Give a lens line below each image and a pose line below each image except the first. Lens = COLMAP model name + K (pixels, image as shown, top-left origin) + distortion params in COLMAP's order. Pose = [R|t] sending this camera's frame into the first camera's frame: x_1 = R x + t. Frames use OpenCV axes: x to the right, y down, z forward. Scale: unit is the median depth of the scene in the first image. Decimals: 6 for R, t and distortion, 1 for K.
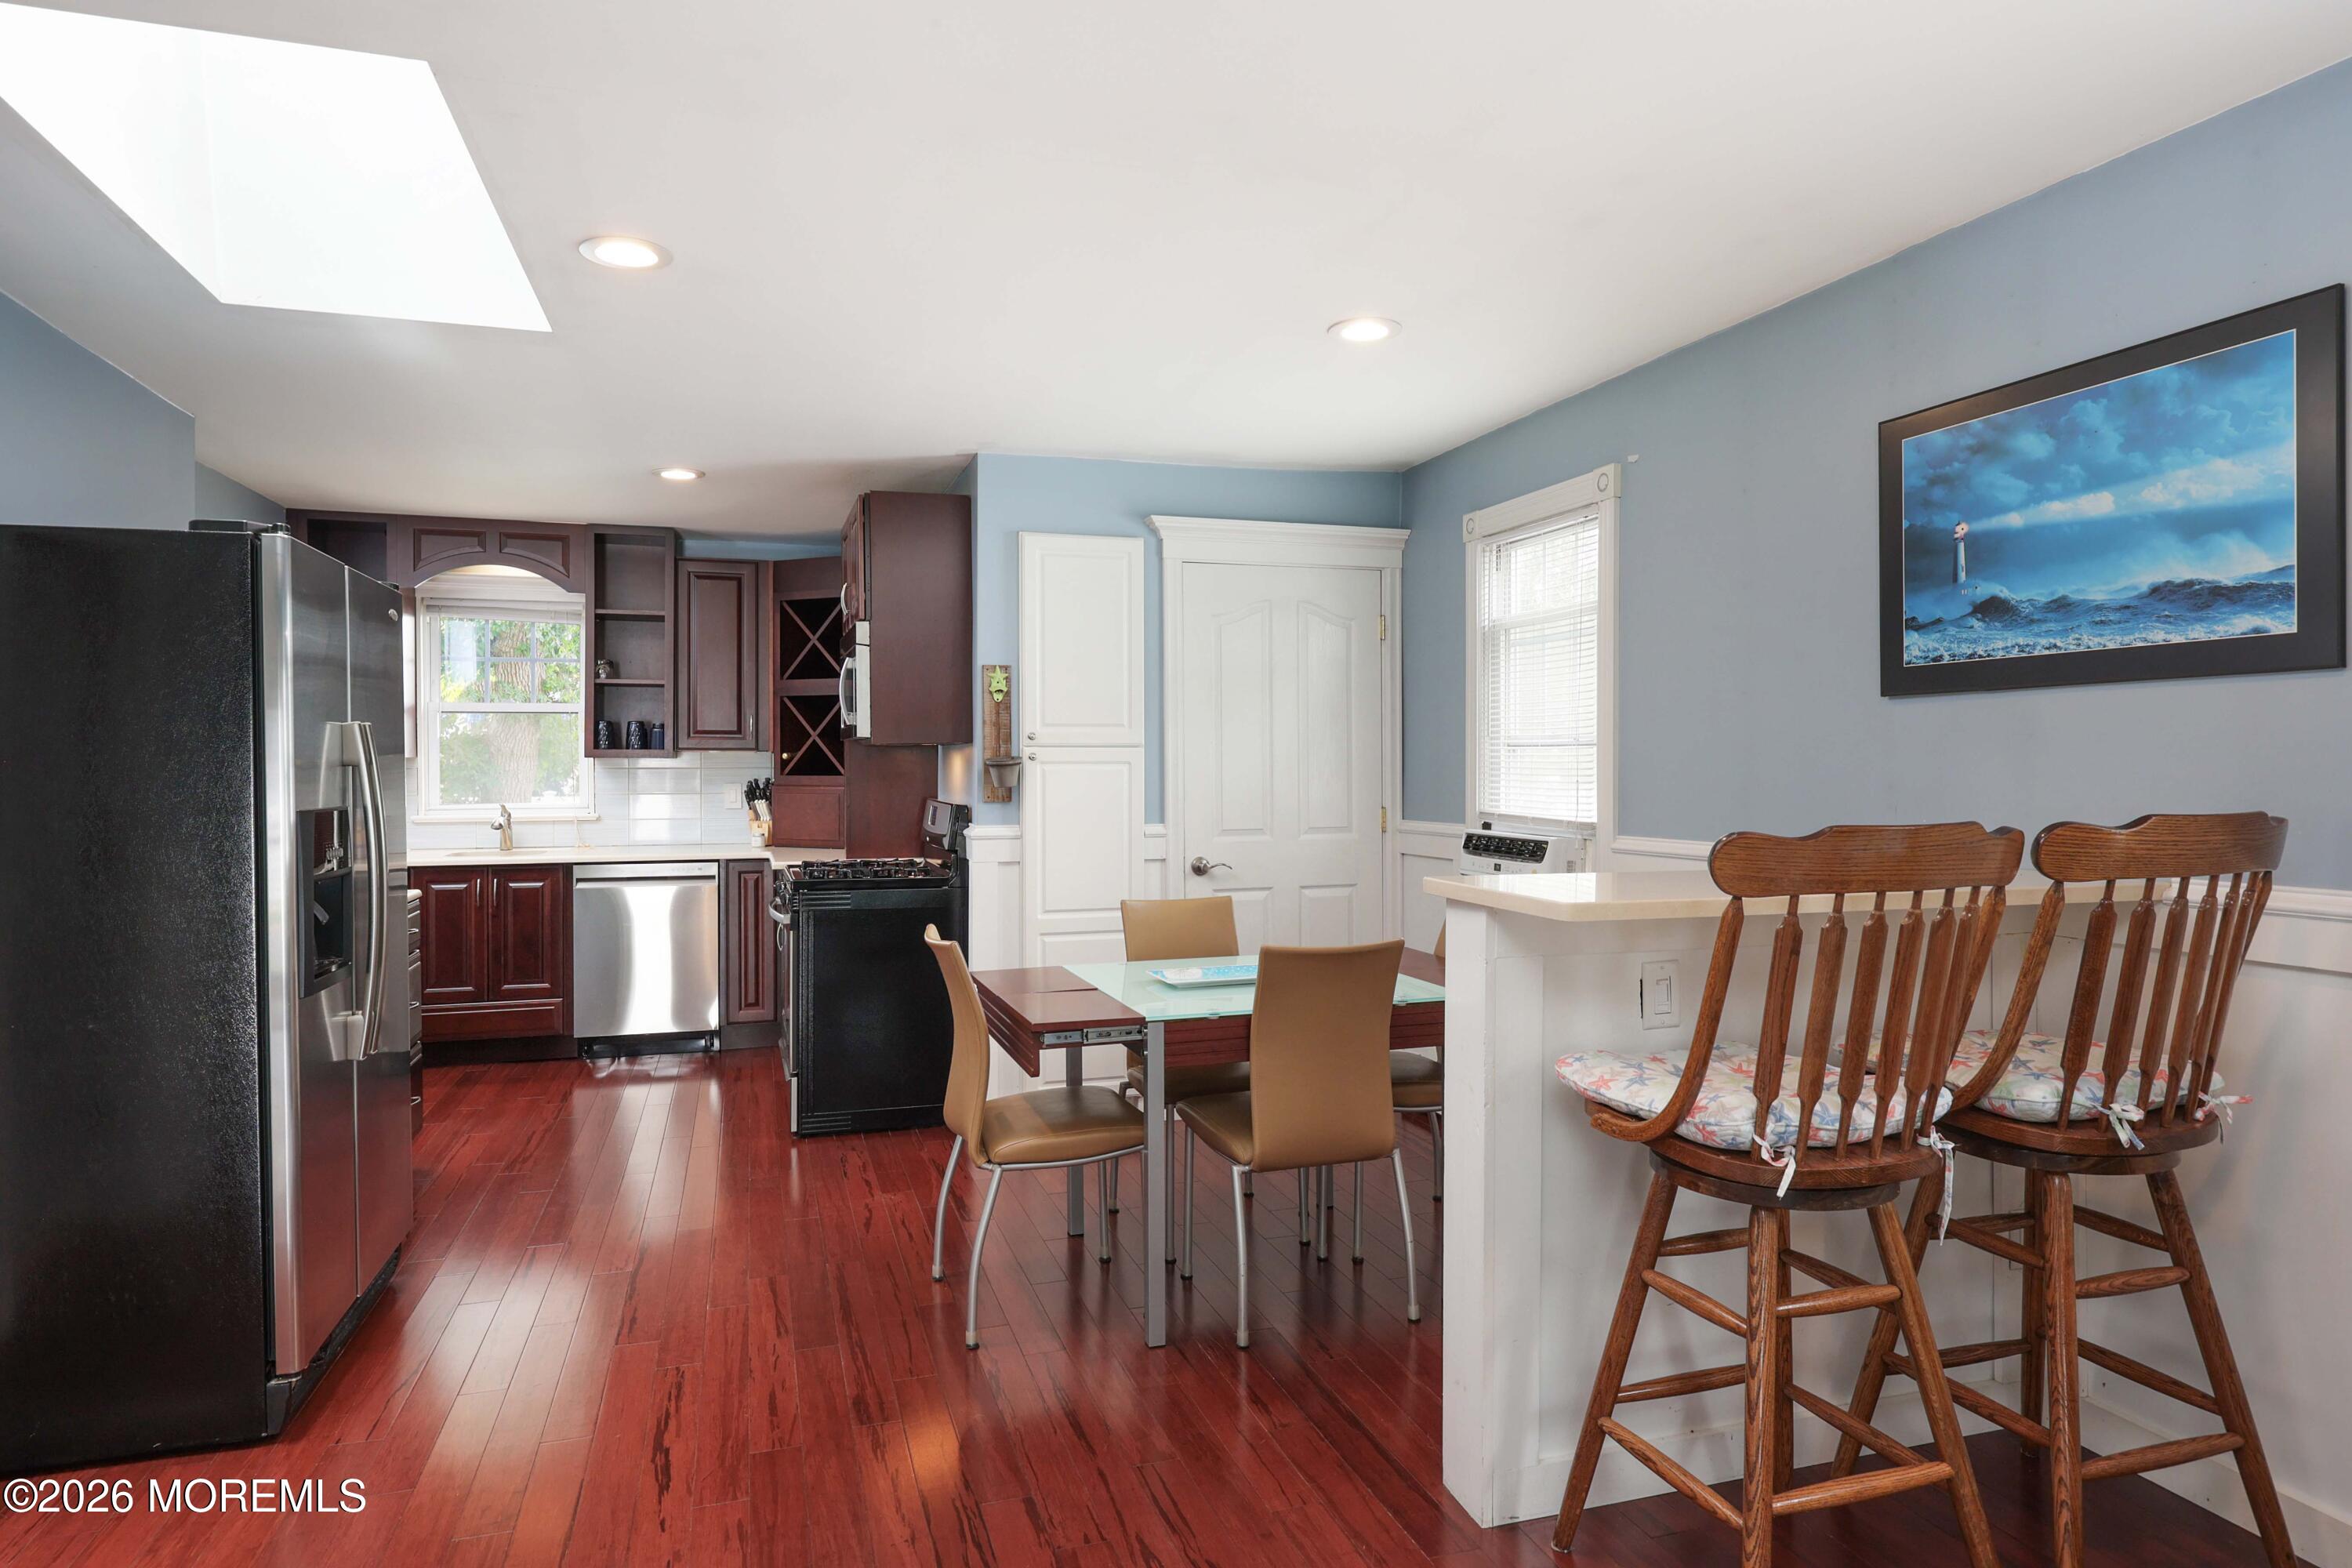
lens RADIAL K [[1360.5, 0, 1168.1], [0, 1360.5, 774.0], [0, 0, 1]] dist [0.003320, 0.000884]
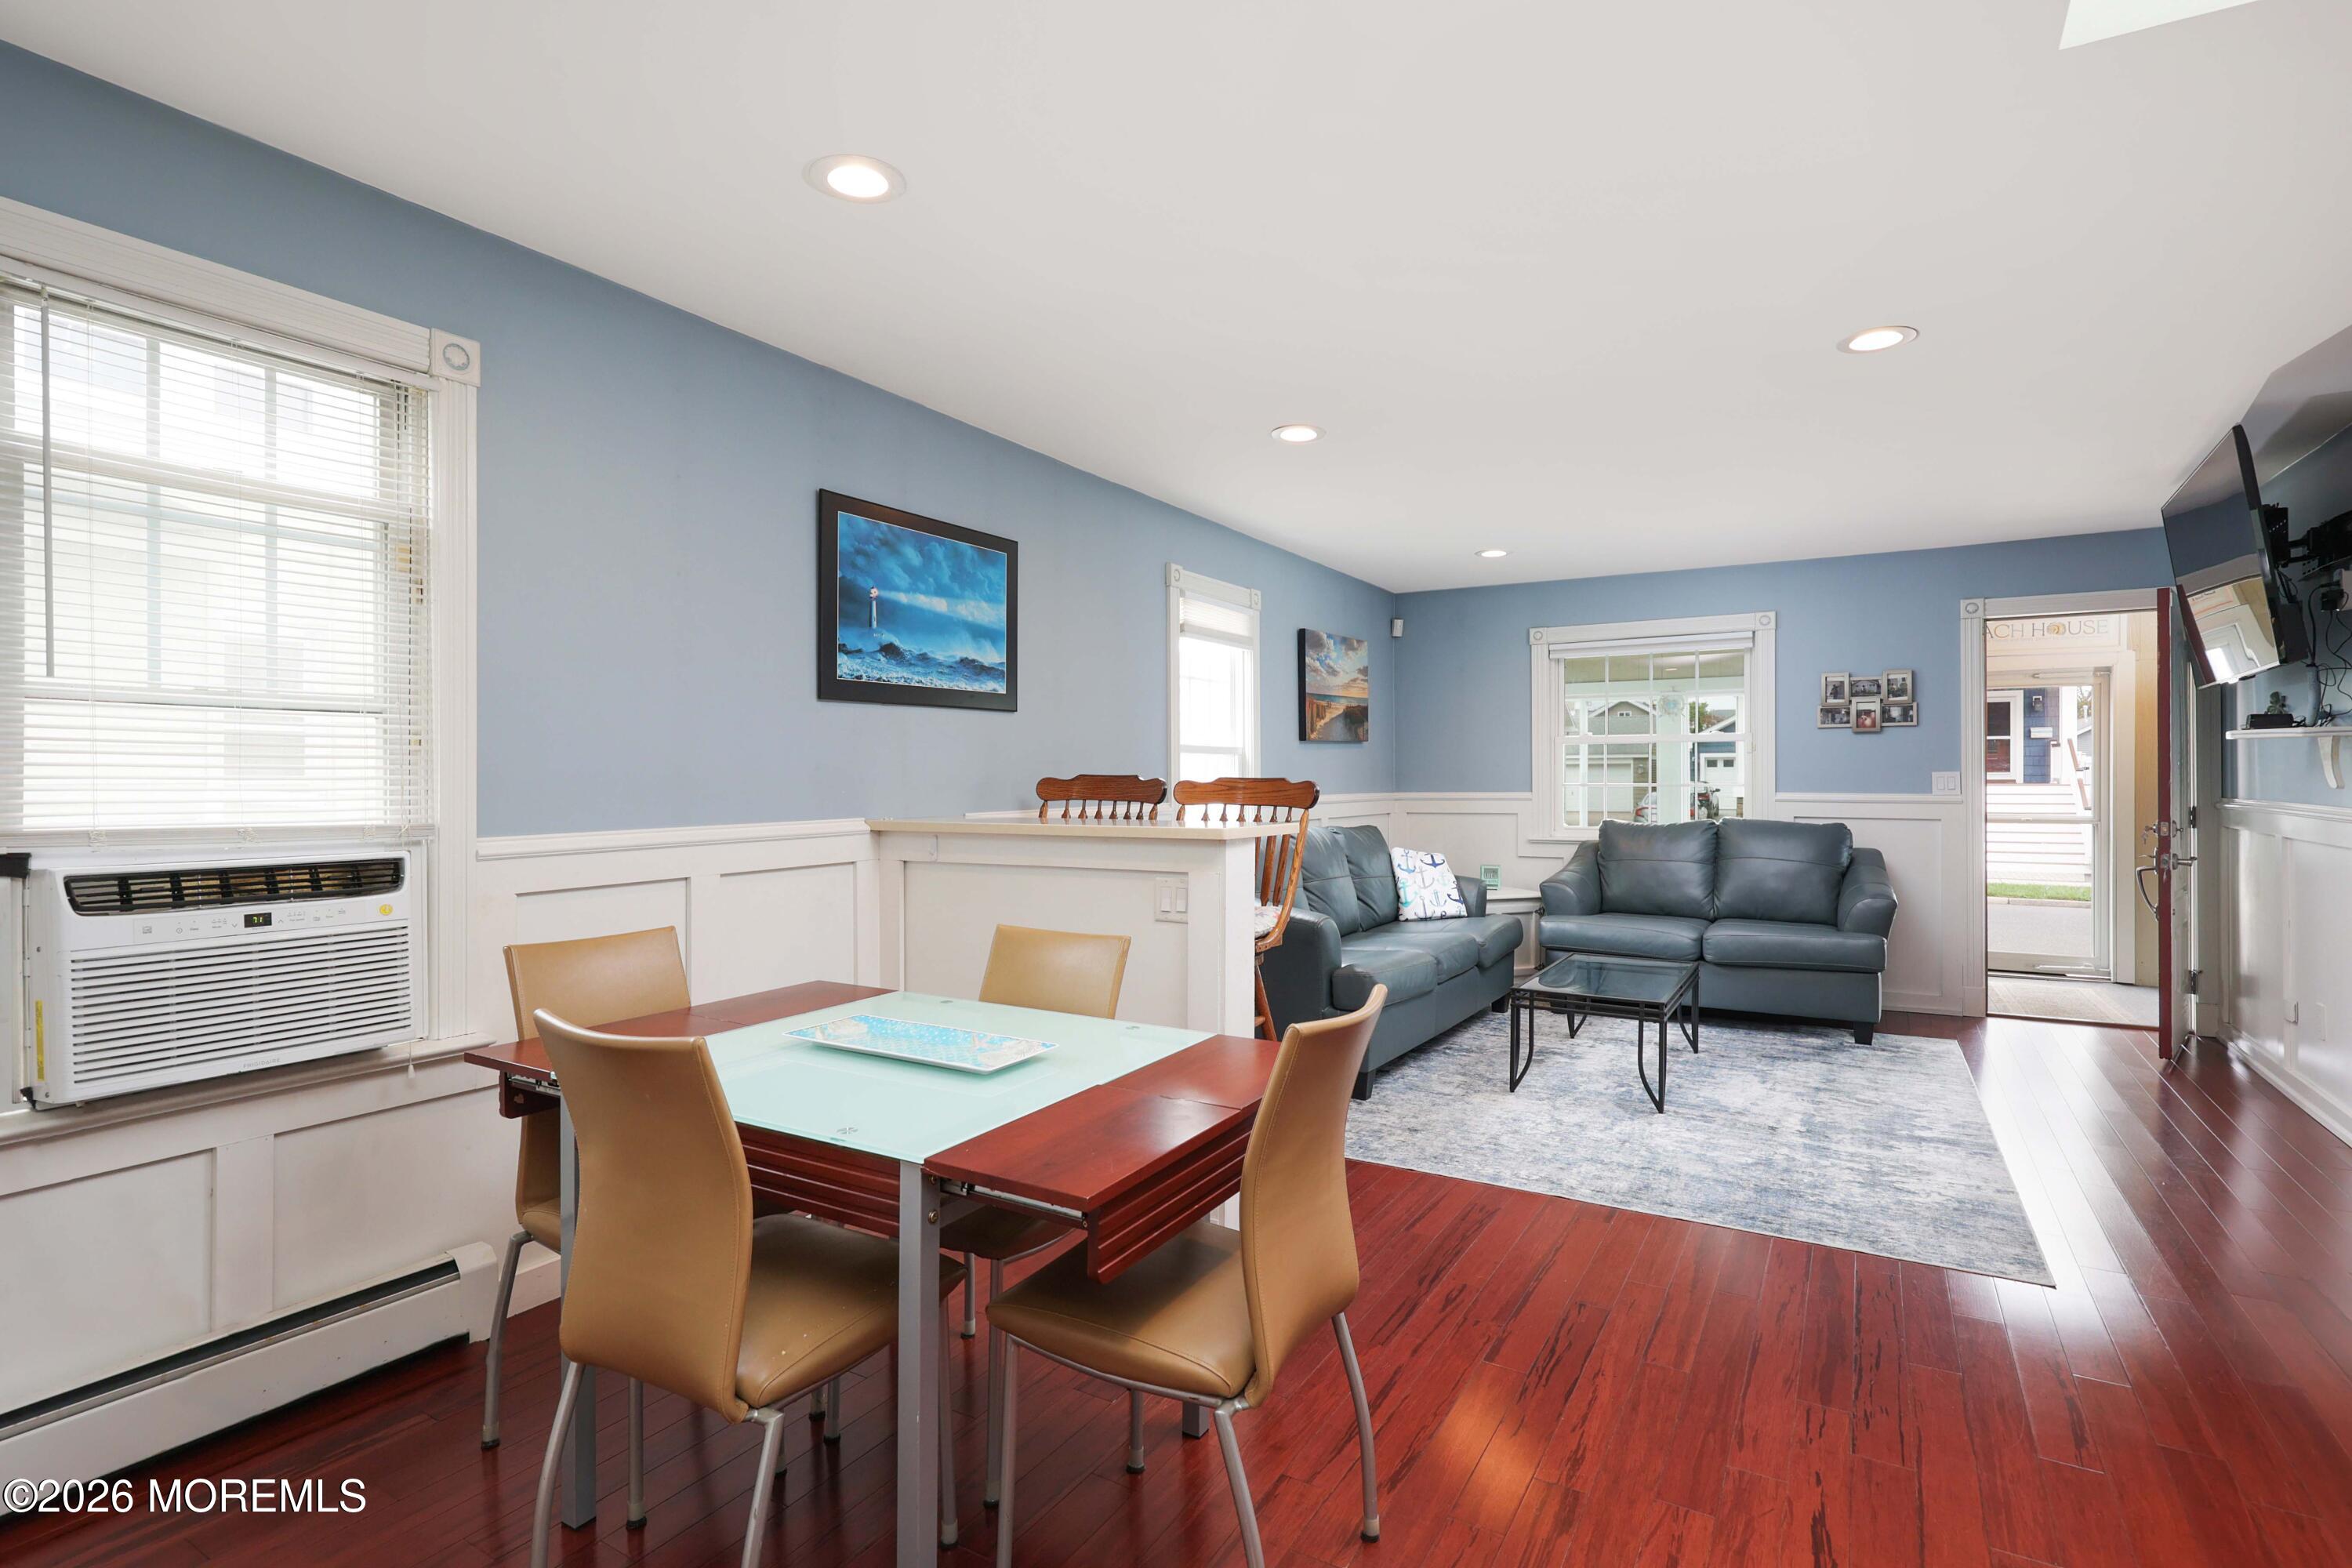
lens RADIAL K [[1170.0, 0, 1176.0], [0, 1170.0, 784.0], [0, 0, 1]] dist [-0.003674, 0.000201]
pose [[-0.671088, -0.004945, 0.741361, -0.444777], [0.006941, 0.999892, 0.012953, 0.010660], [-0.741345, 0.013838, -0.670981, 1.241561]]
